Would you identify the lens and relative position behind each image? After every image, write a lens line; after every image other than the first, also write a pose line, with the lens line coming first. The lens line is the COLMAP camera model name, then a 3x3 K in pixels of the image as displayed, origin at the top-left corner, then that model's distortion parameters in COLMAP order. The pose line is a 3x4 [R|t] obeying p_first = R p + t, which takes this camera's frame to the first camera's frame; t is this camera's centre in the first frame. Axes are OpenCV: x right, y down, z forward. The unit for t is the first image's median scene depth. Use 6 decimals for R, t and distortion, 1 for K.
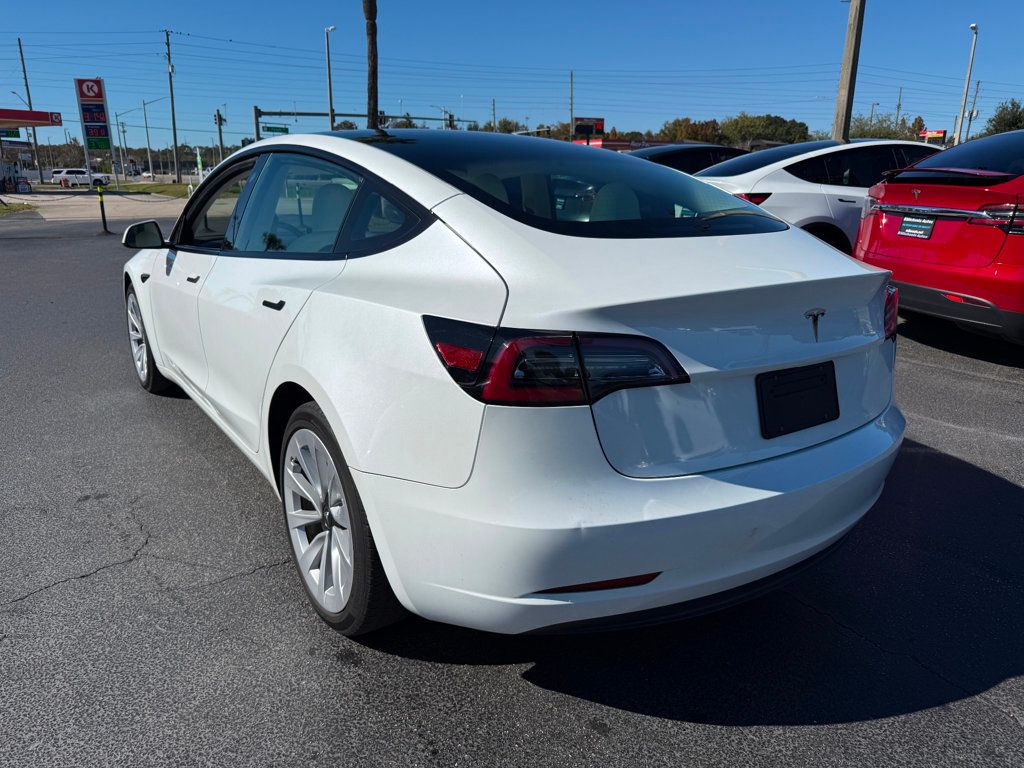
lens RADIAL K [[734.0, 0, 505.9], [0, 734.0, 391.1], [0, 0, 1]] dist [-0.004697, -0.008665]
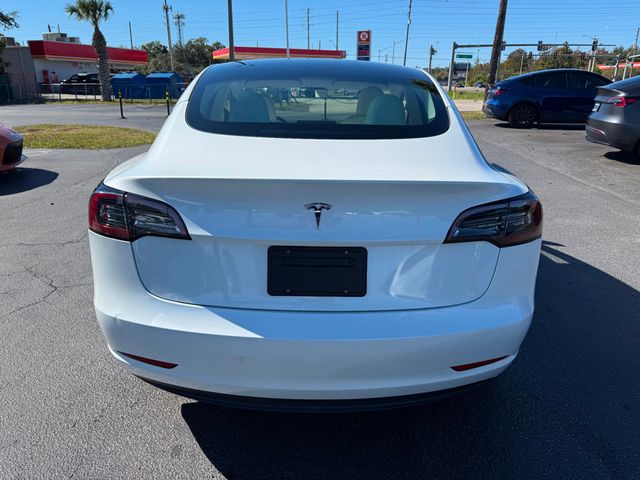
lens RADIAL K [[446.0, 0, 322.2], [0, 446.0, 236.5], [0, 0, 1]] dist [0.007844, -0.000303]
pose [[0.832504, 0.178908, -0.524336, 0.127439], [-0.157445, 0.983802, 0.085702, -0.018517], [0.531176, 0.011207, 0.847187, 0.057292]]
